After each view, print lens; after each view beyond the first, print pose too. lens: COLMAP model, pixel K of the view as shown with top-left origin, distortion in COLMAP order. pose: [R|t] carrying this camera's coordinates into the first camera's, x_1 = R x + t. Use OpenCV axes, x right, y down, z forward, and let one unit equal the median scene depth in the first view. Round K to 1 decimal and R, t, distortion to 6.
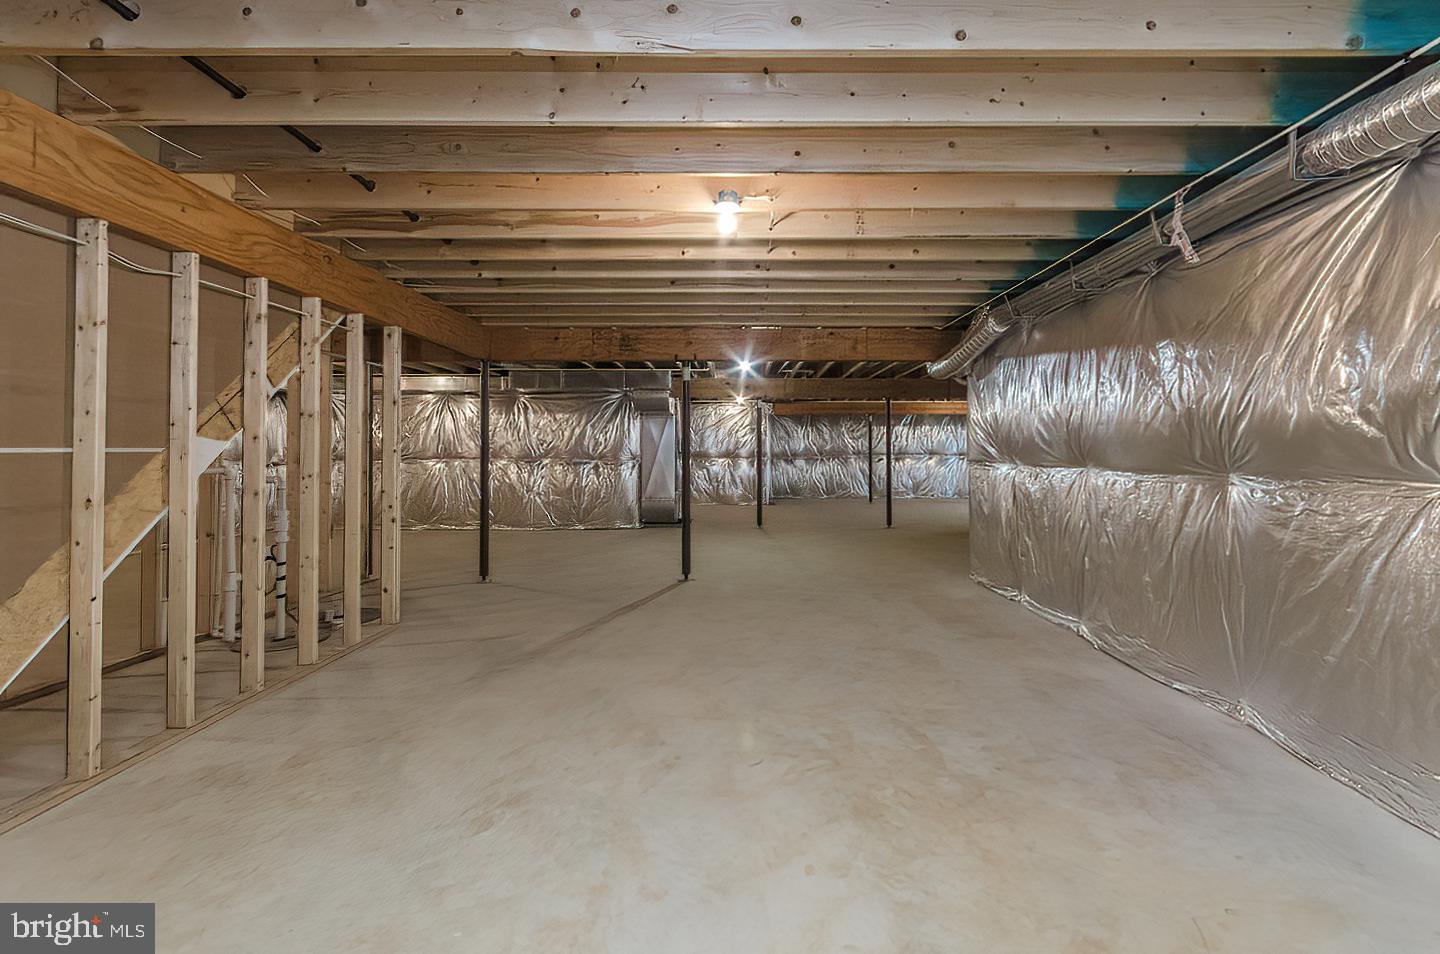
lens RADIAL K [[638.1, 0, 747.7], [0, 638.1, 434.7], [0, 0, 1]] dist [0.001480, 0.000321]
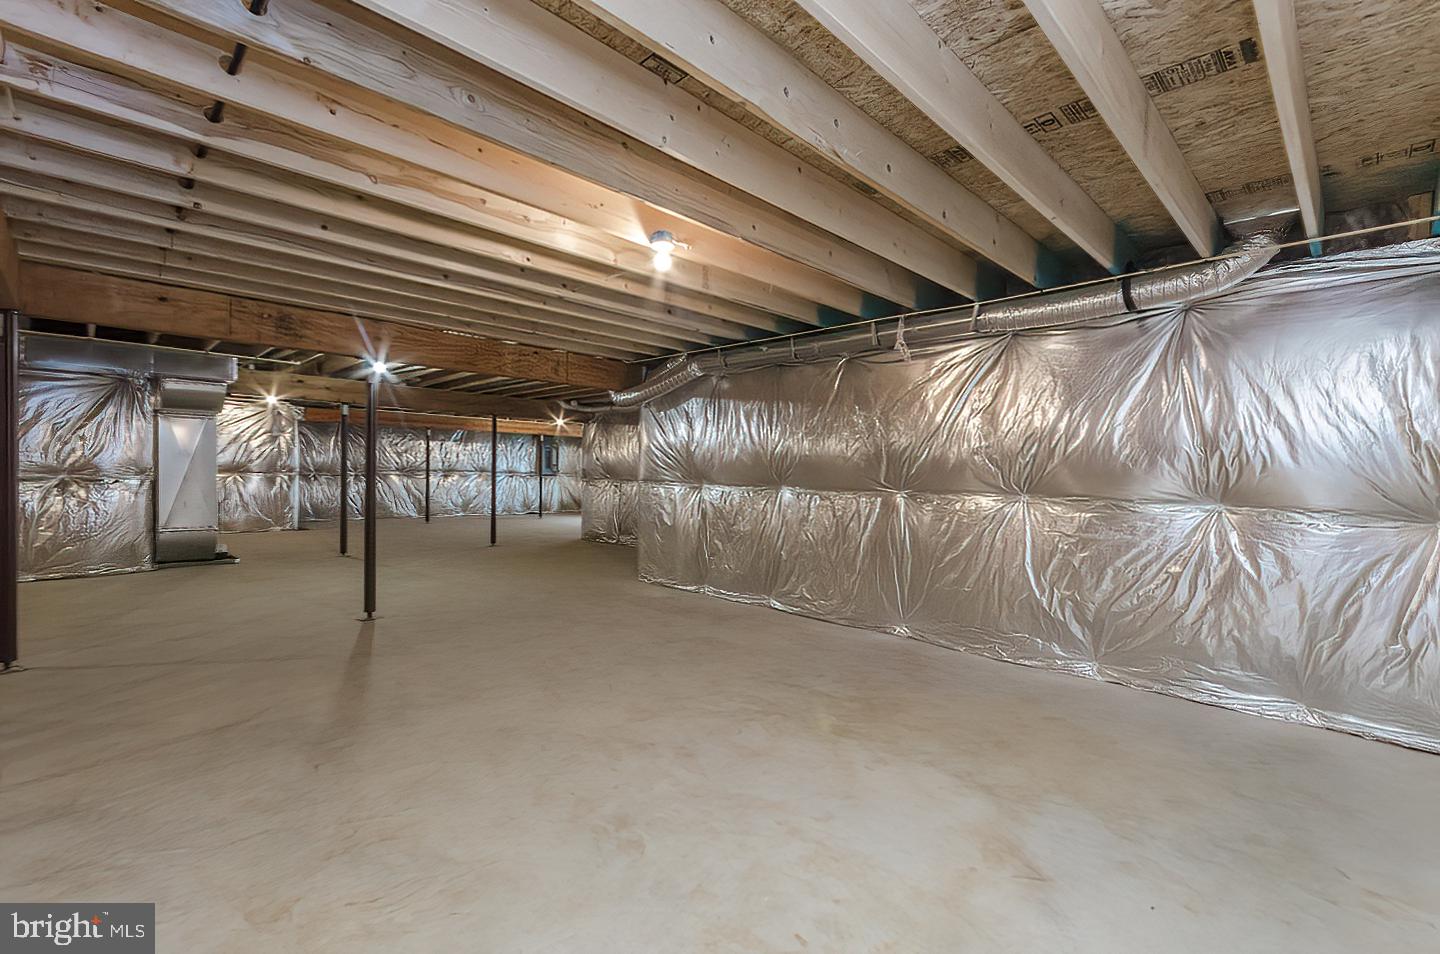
lens RADIAL K [[638.1, 0, 725.0], [0, 638.1, 478.1], [0, 0, 1]] dist [0.001480, 0.000321]
pose [[0.703145, 0.007850, 0.711004, -0.687724], [-0.038048, 0.998922, 0.026598, 0.000105], [-0.710028, -0.045754, 0.702685, 0.146011]]
